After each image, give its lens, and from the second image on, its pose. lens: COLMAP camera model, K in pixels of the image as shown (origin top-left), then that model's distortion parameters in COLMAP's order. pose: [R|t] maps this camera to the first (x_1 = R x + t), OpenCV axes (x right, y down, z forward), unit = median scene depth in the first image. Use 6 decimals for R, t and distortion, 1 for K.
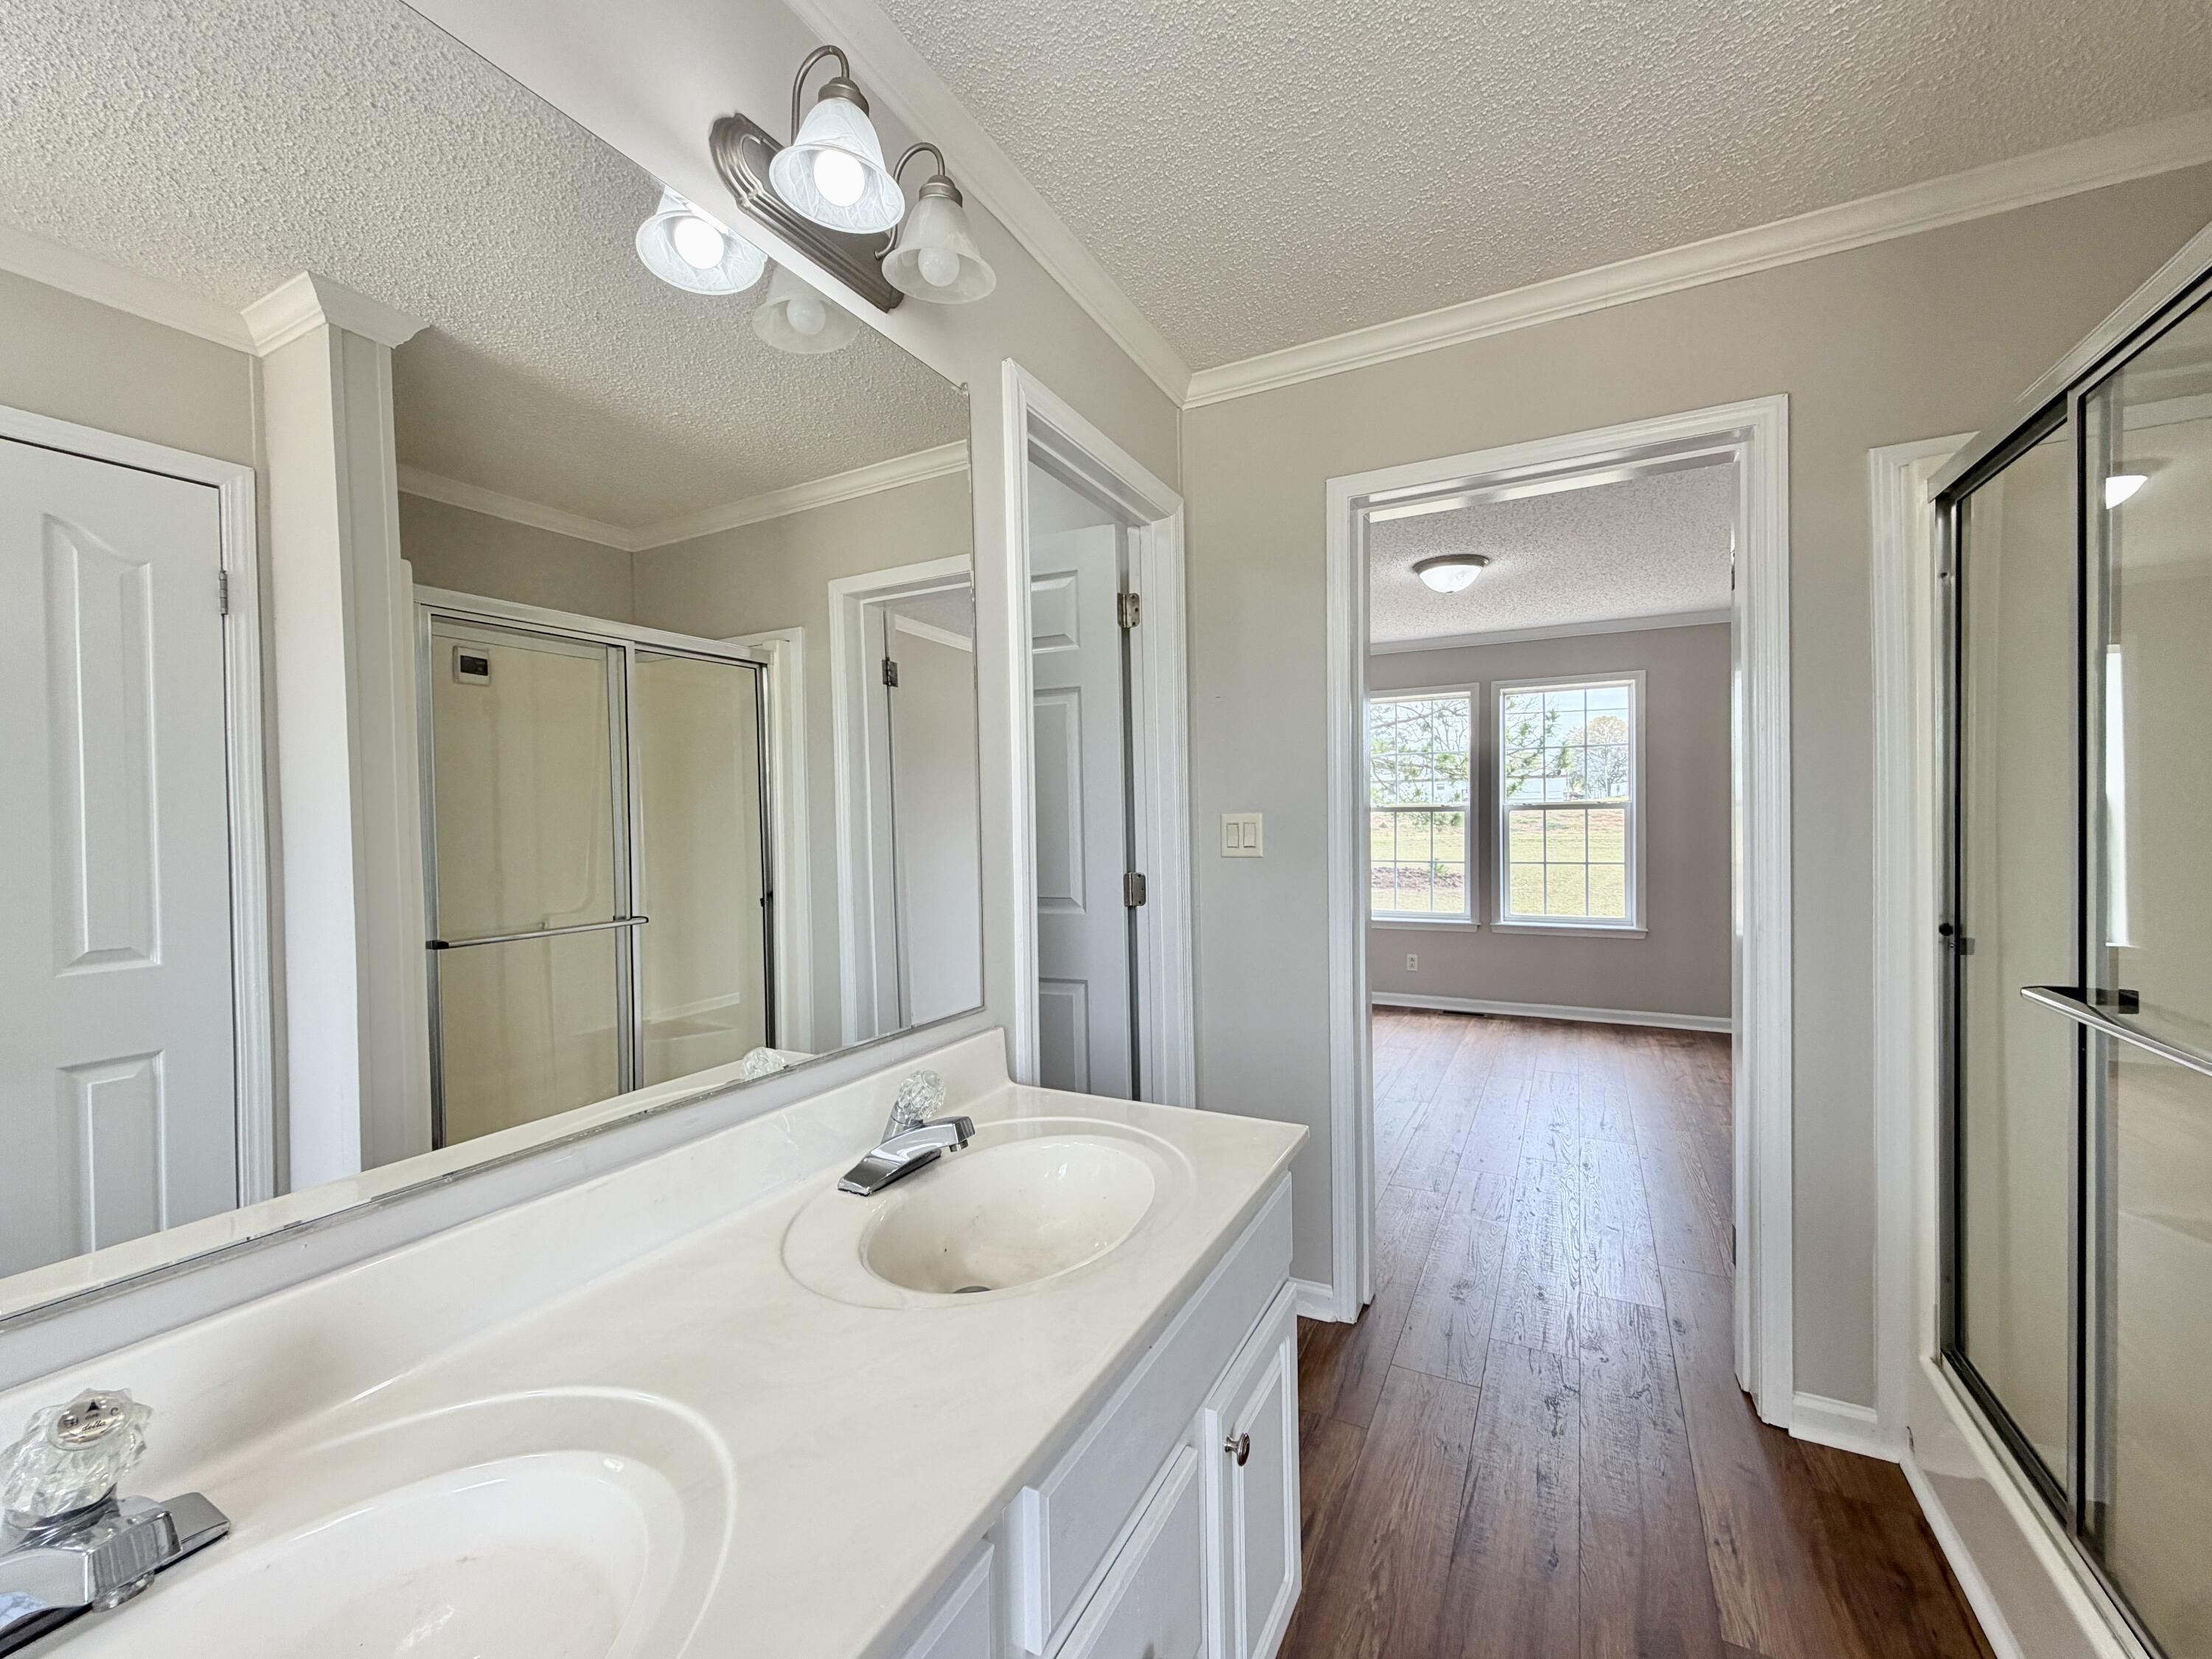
lens RADIAL K [[885.0, 0, 1098.7], [0, 885.0, 830.0], [0, 0, 1]] dist [-0.001003, 0.000184]
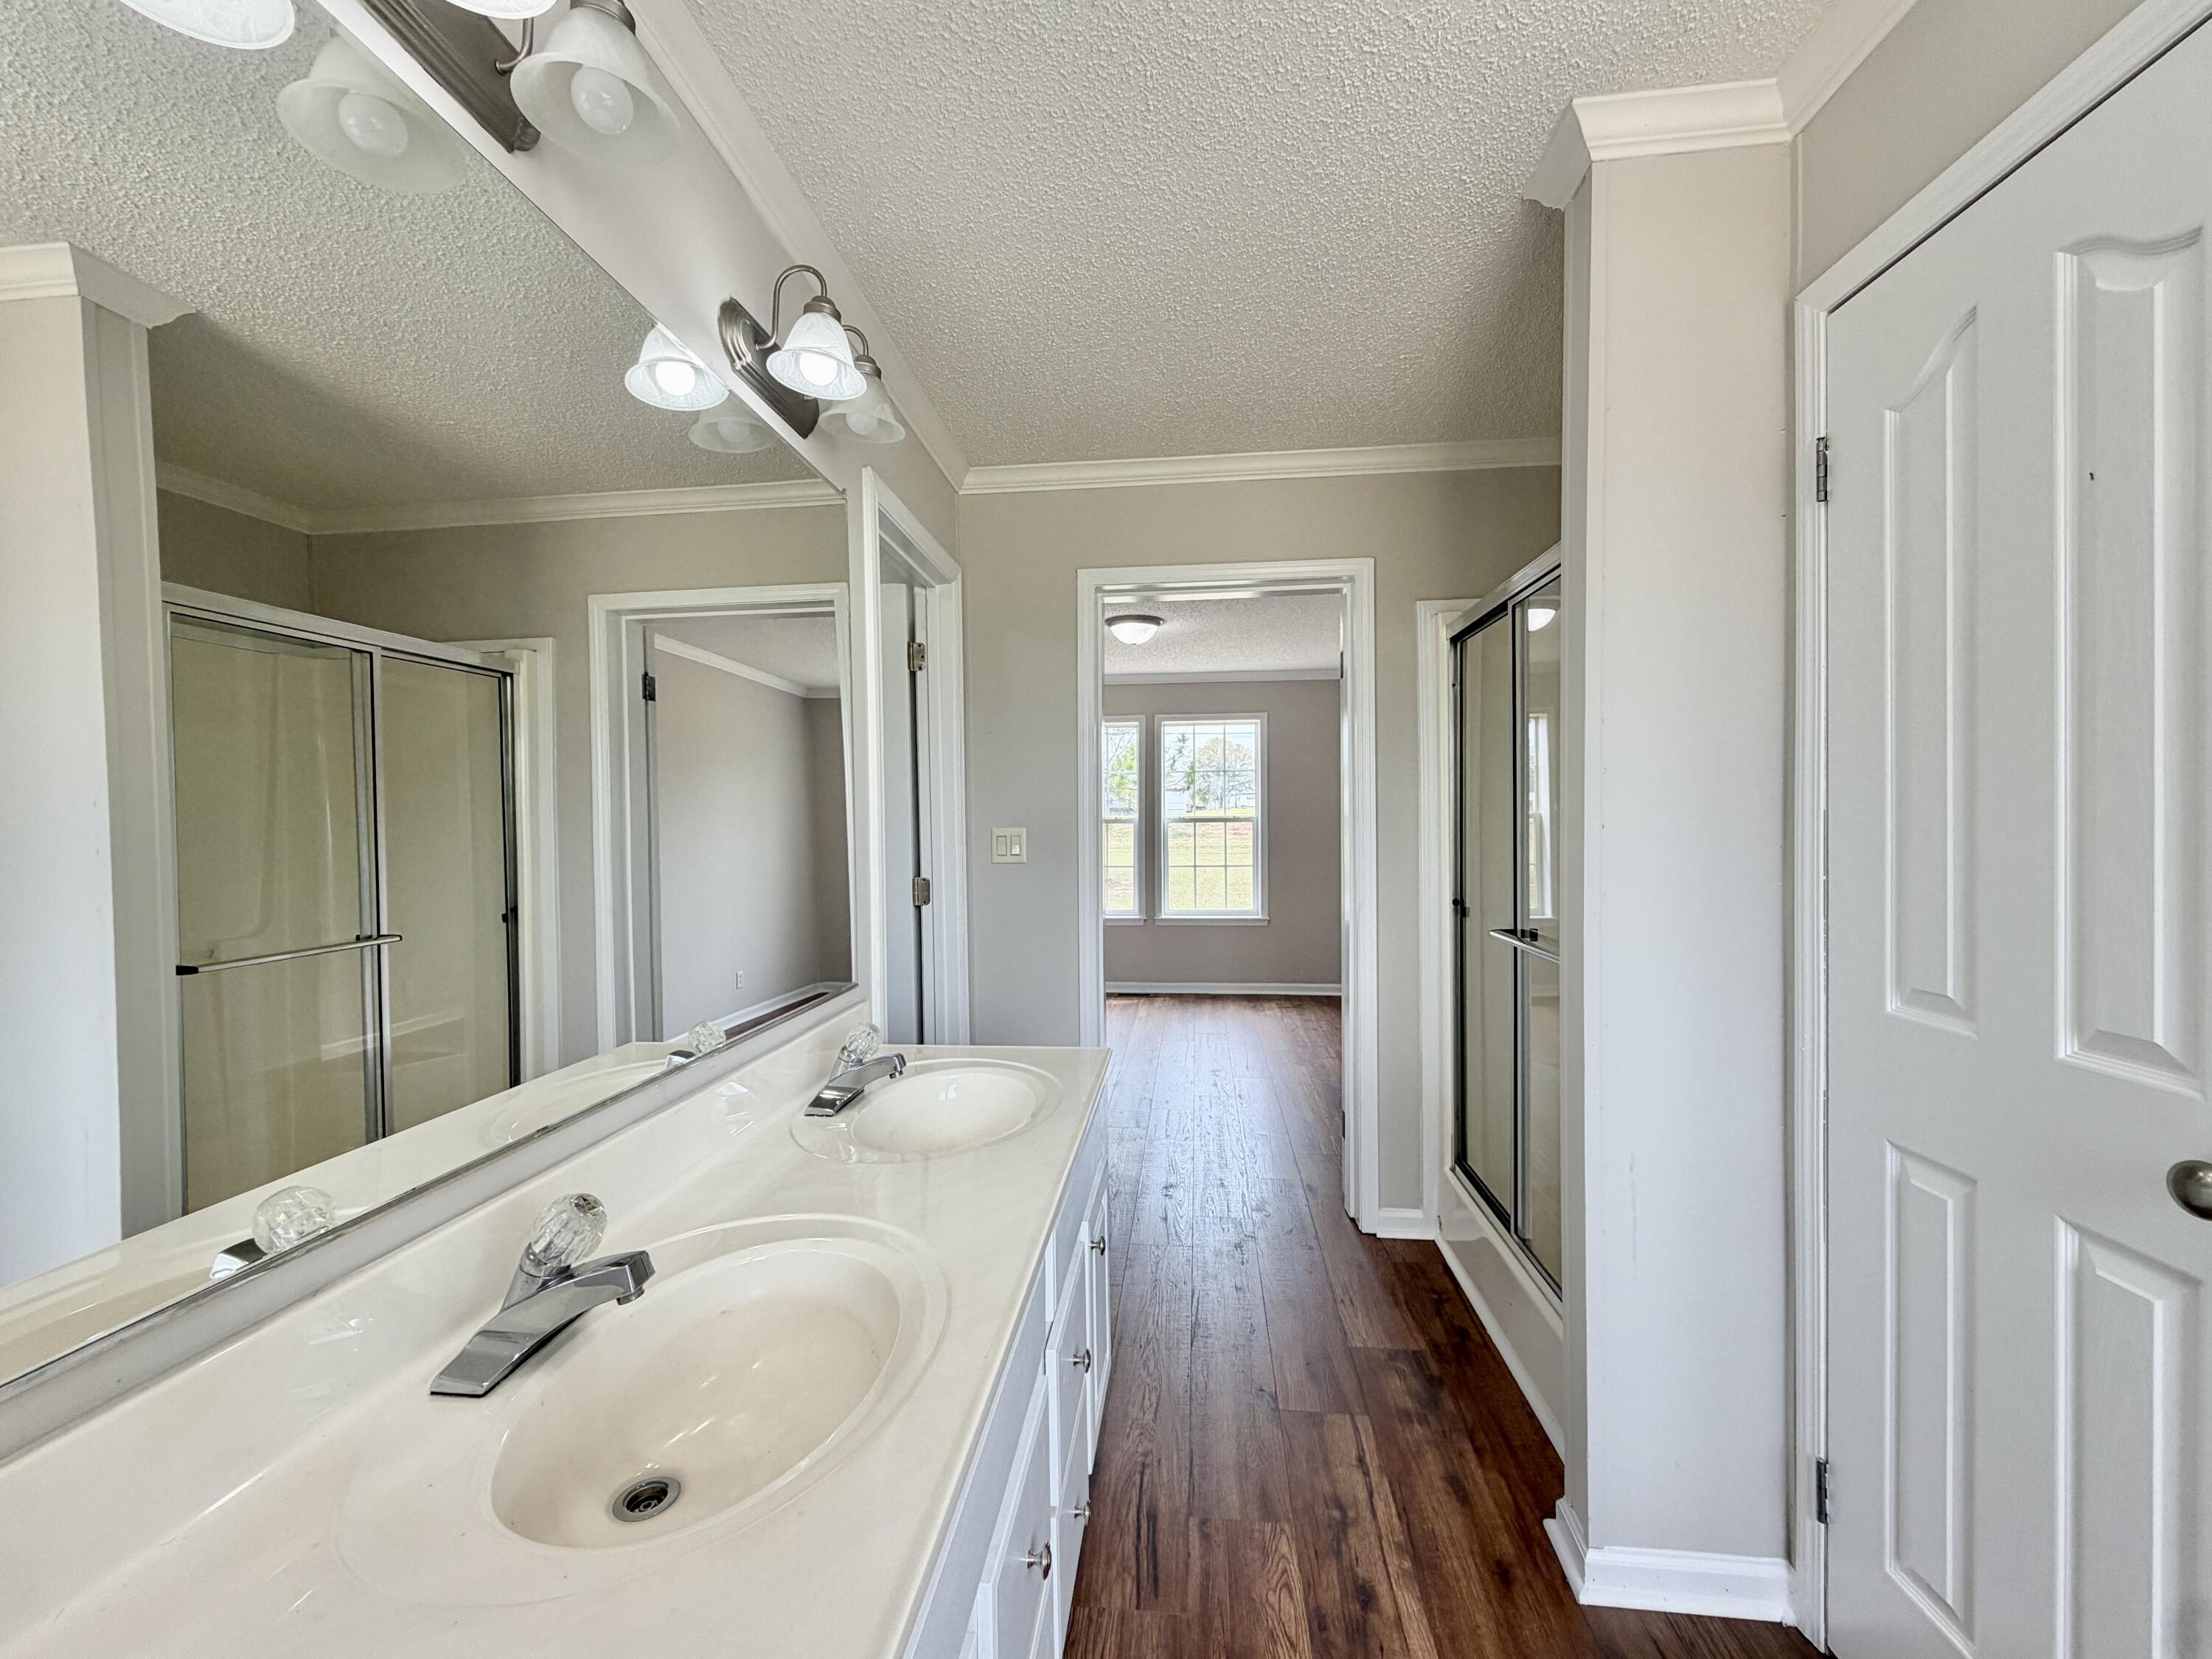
lens RADIAL K [[890.9, 0, 1079.6], [0, 890.9, 840.5], [0, 0, 1]] dist [0.012168, 0.000111]
pose [[0.933629, -0.004753, 0.358210, -0.196266], [0.004177, 0.999988, 0.002382, -0.004450], [-0.358217, -0.000728, 0.933638, -0.203244]]
